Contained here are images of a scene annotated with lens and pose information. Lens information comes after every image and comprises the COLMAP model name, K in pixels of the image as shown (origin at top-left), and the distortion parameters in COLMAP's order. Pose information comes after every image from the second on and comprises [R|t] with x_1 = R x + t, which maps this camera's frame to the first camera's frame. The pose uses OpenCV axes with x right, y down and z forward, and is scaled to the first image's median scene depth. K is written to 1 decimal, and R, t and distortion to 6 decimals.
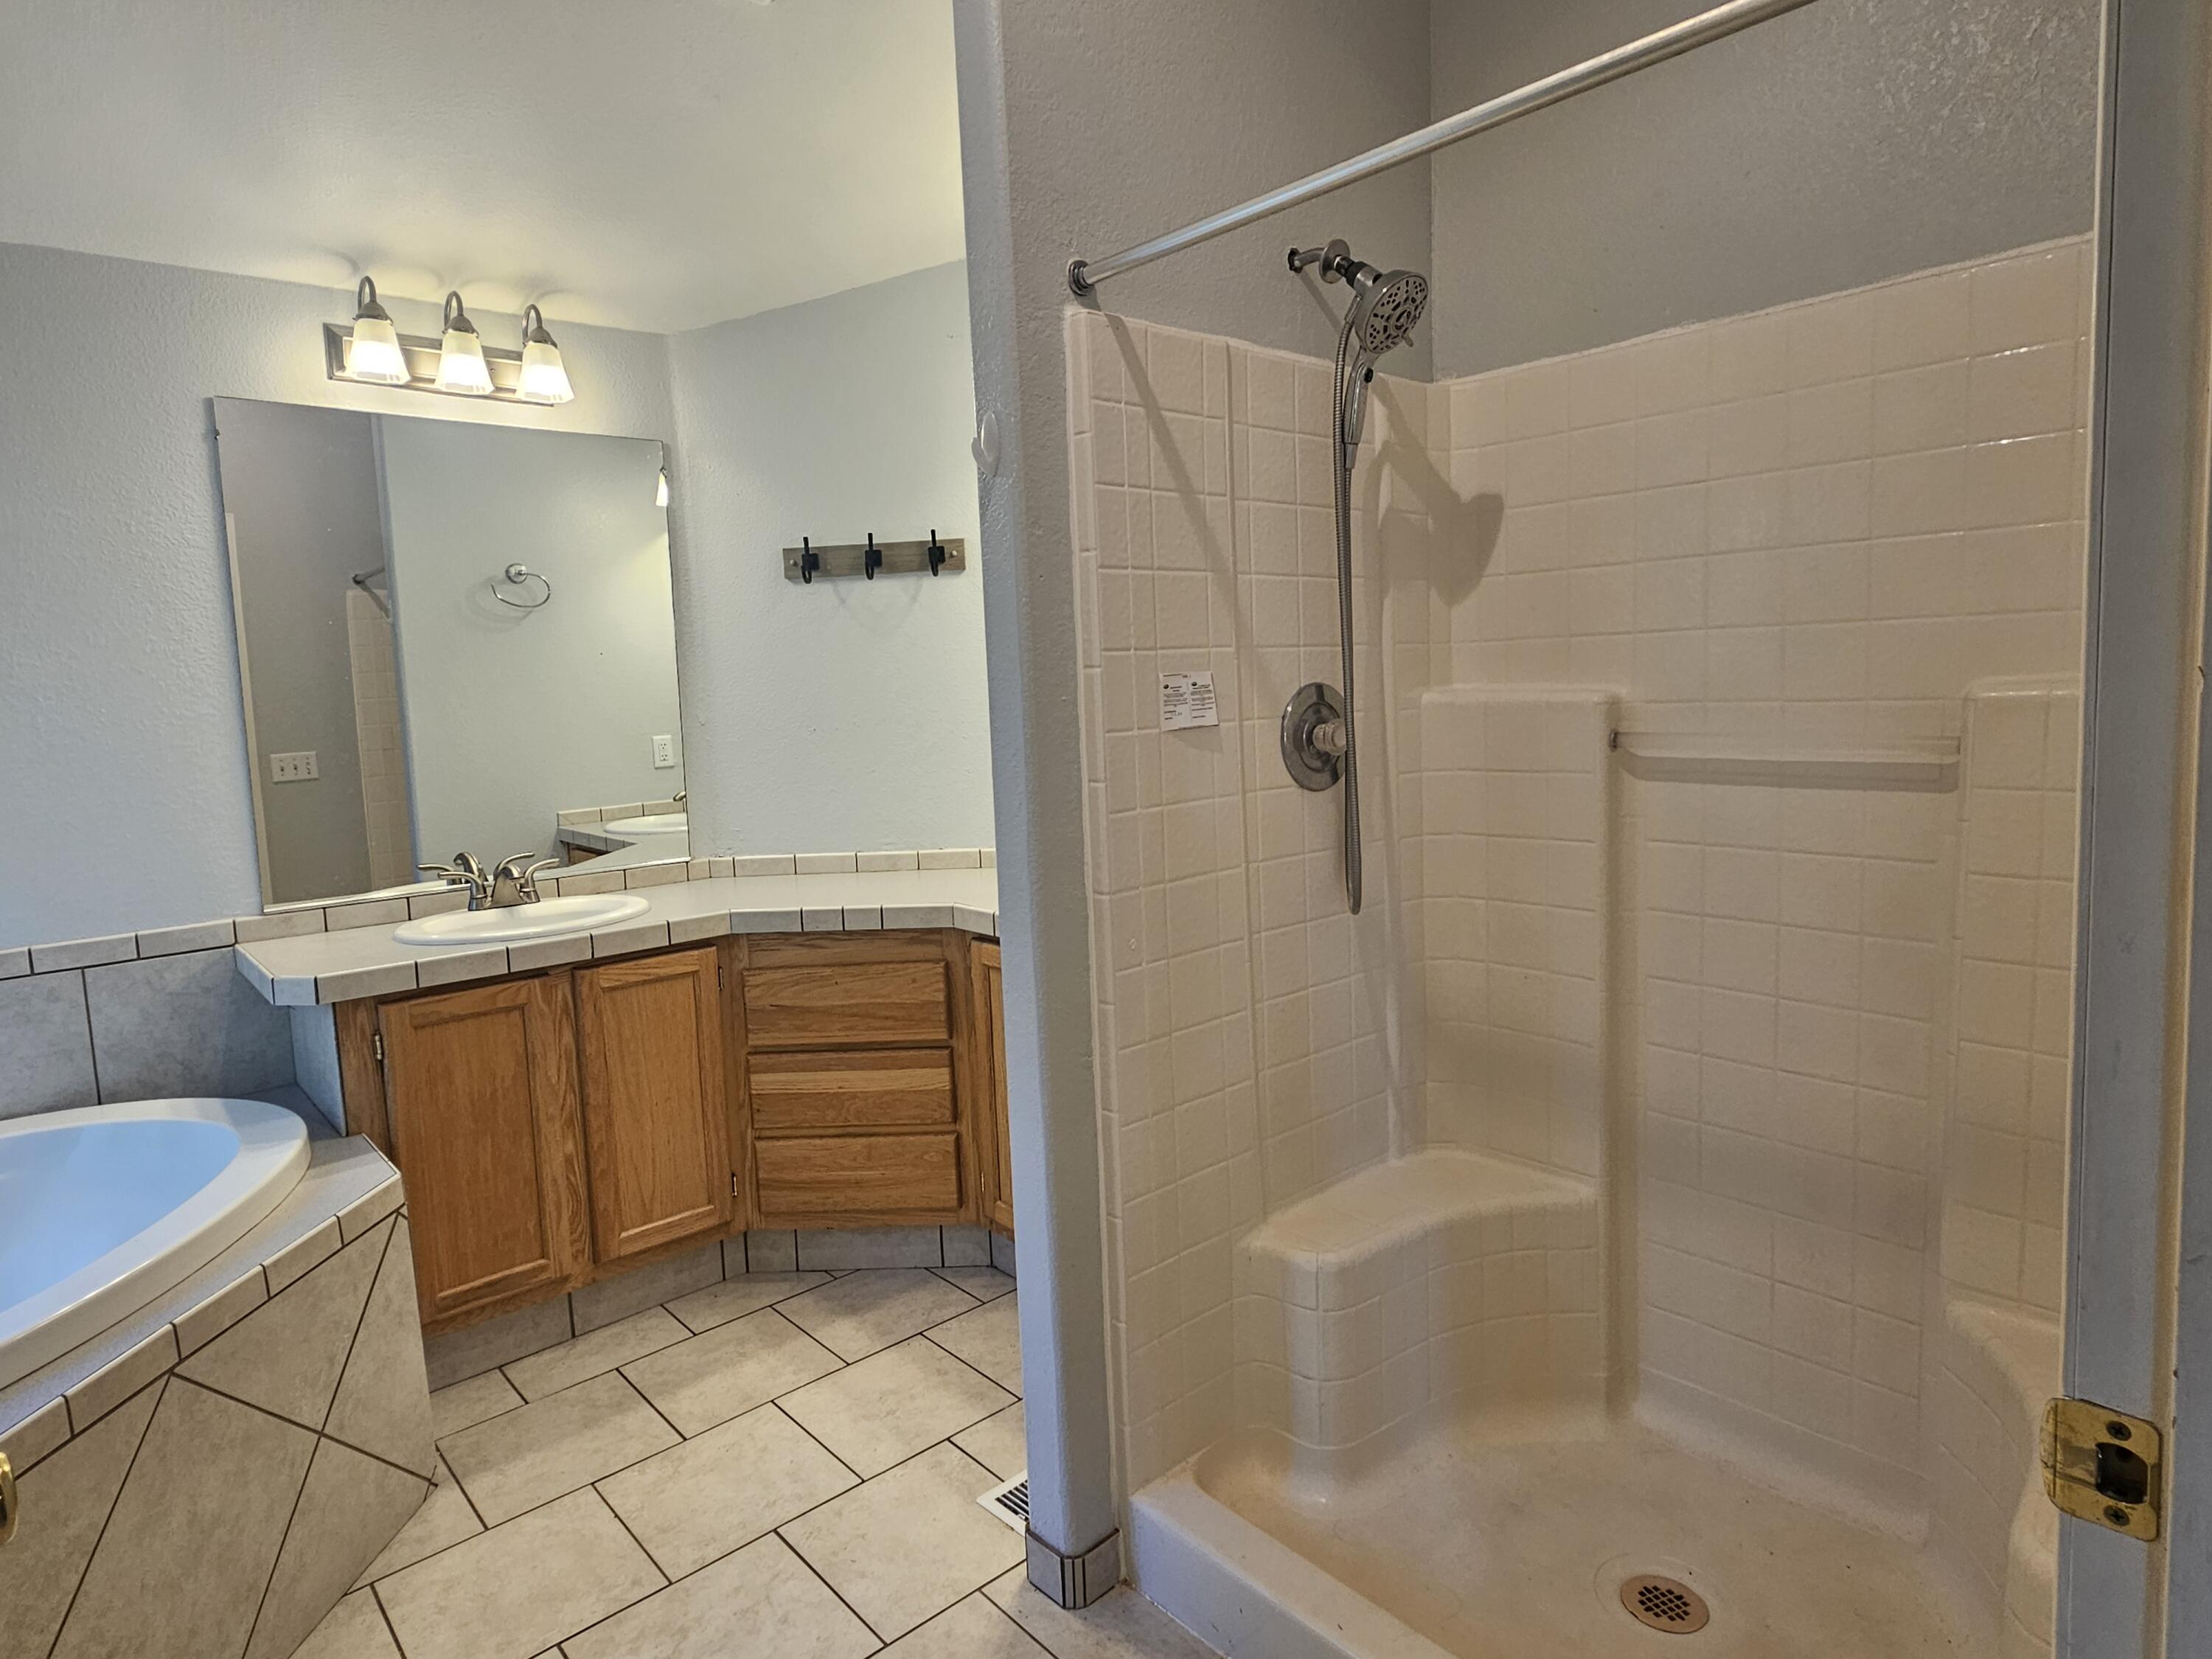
lens RADIAL K [[1260.5, 0, 1093.3], [0, 1260.5, 806.1], [0, 0, 1]] dist [0.004366, -0.000638]
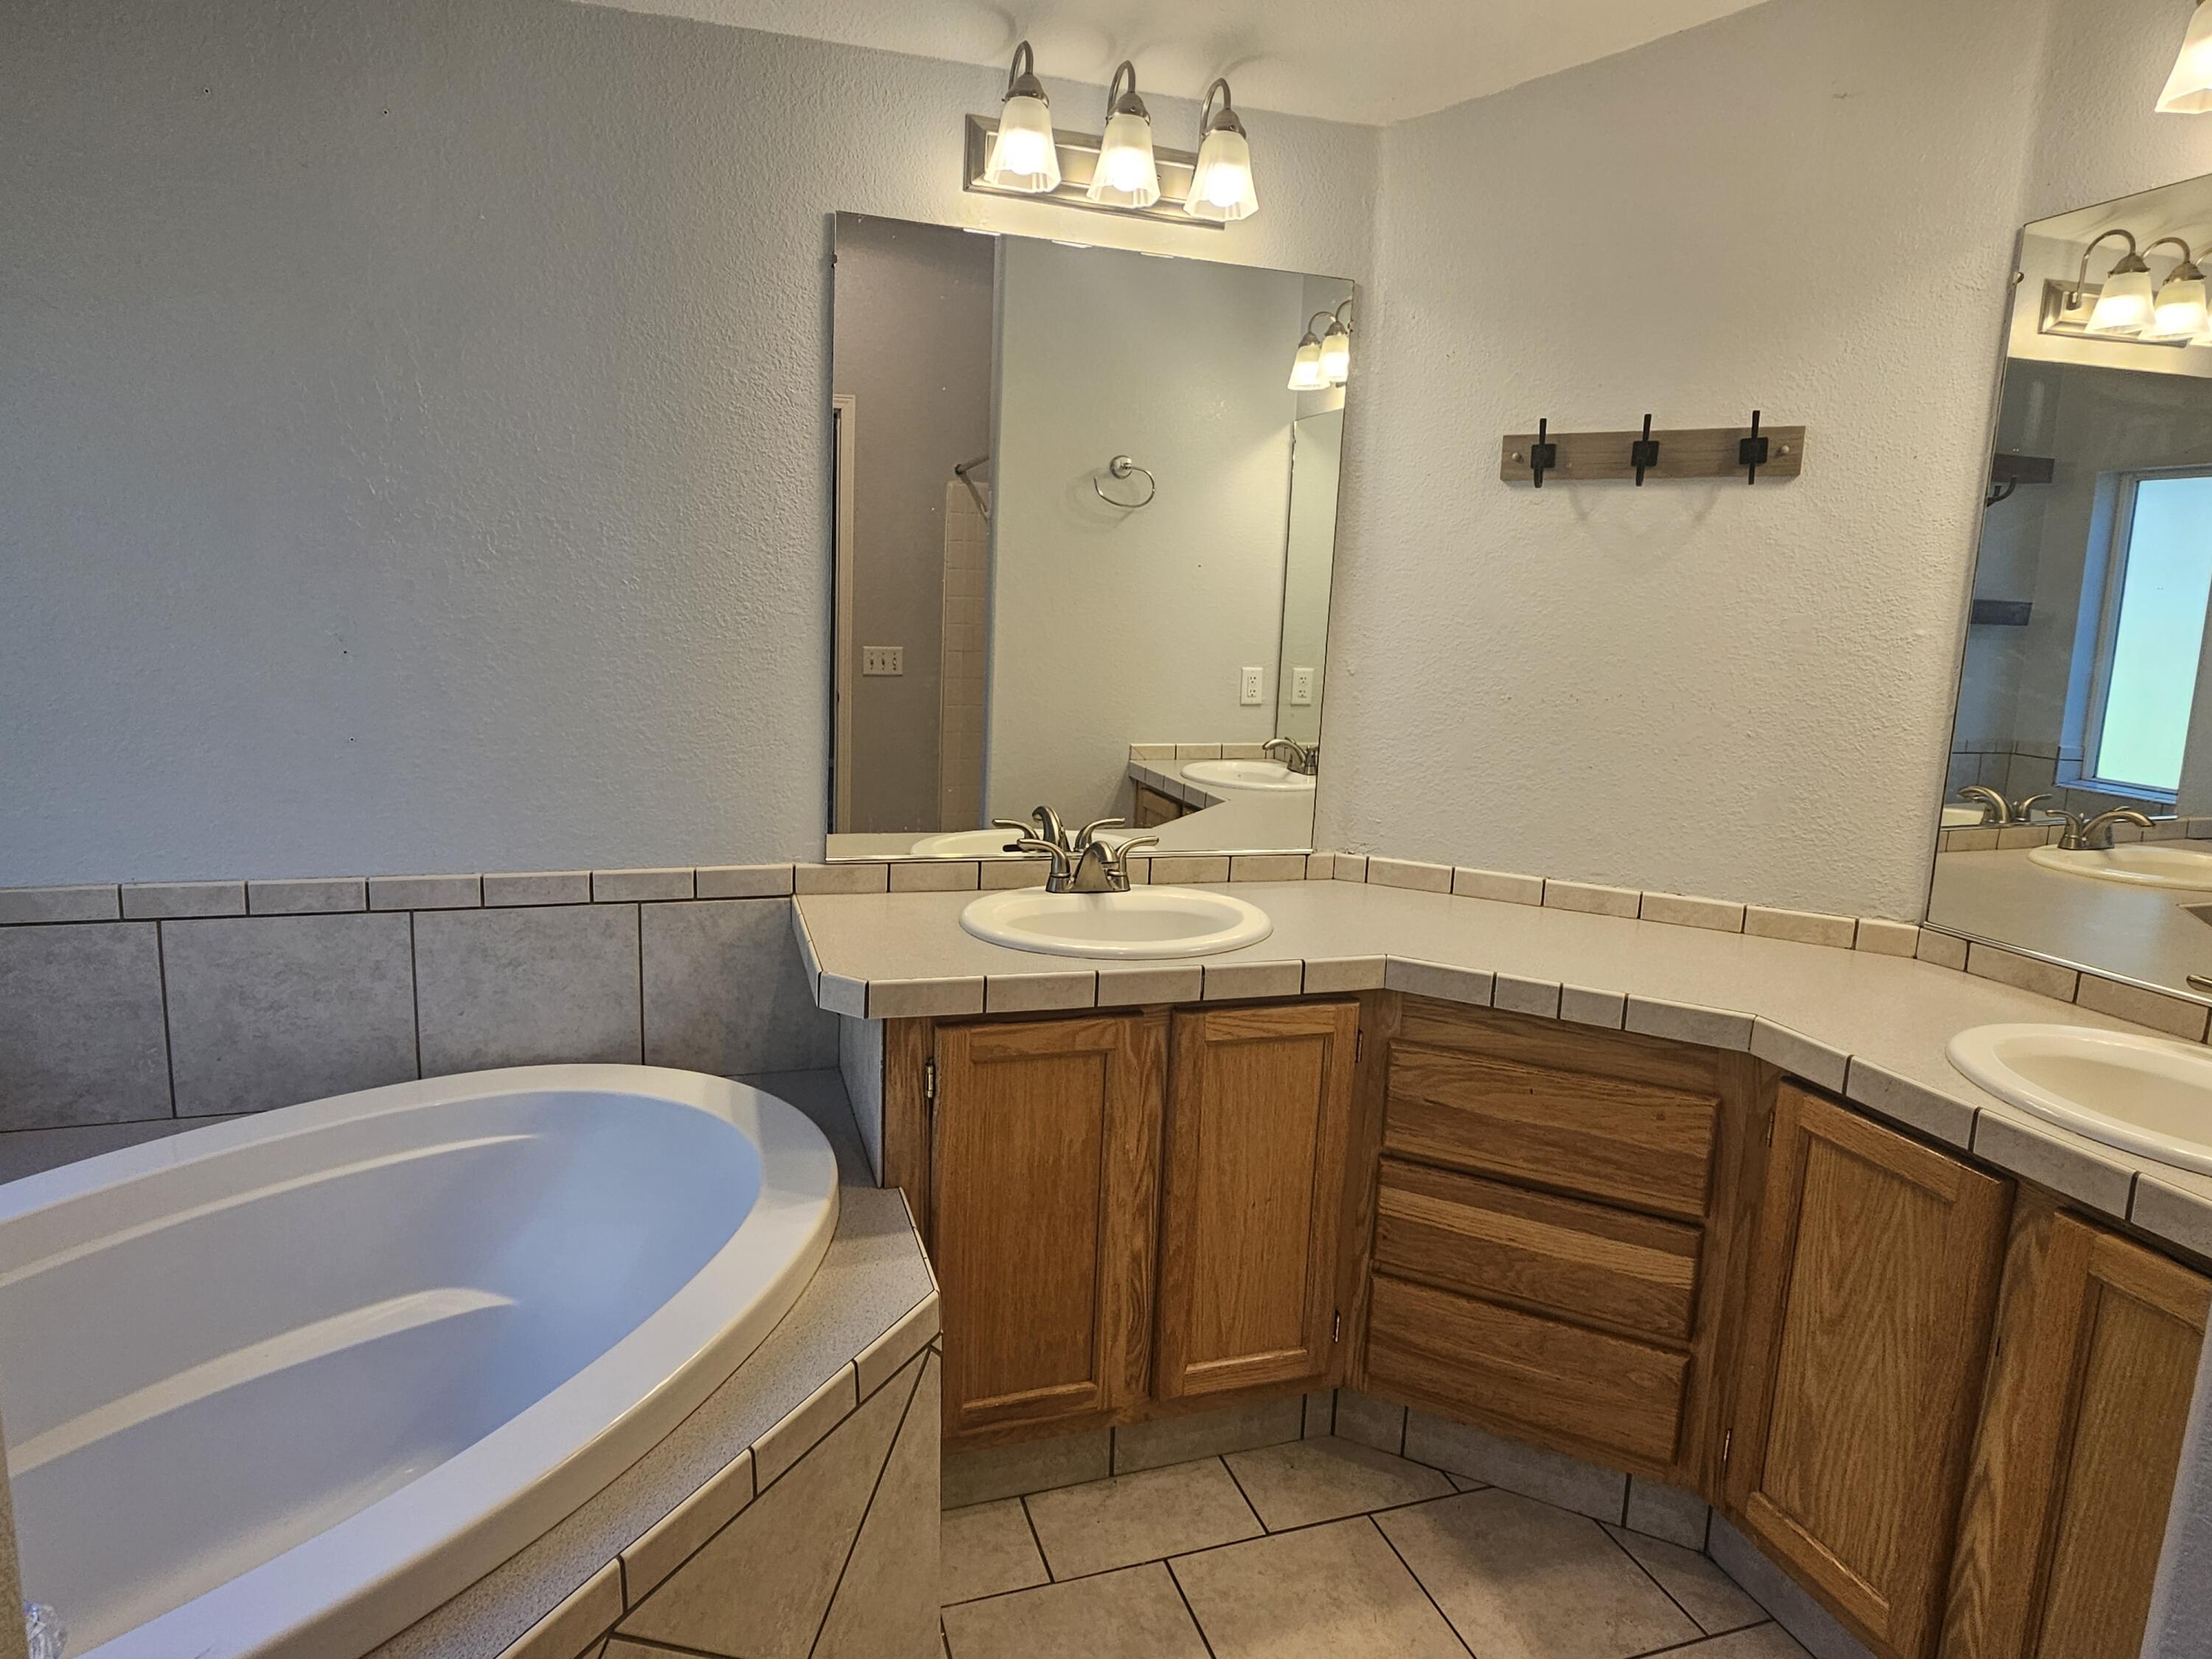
lens RADIAL K [[1260.5, 0, 1093.3], [0, 1260.5, 806.1], [0, 0, 1]] dist [0.004366, -0.000638]
pose [[0.914974, 0.139089, -0.378783, -0.188926], [-0.115849, 0.989743, 0.083594, -0.039216], [0.386525, -0.032604, 0.921703, 0.307704]]
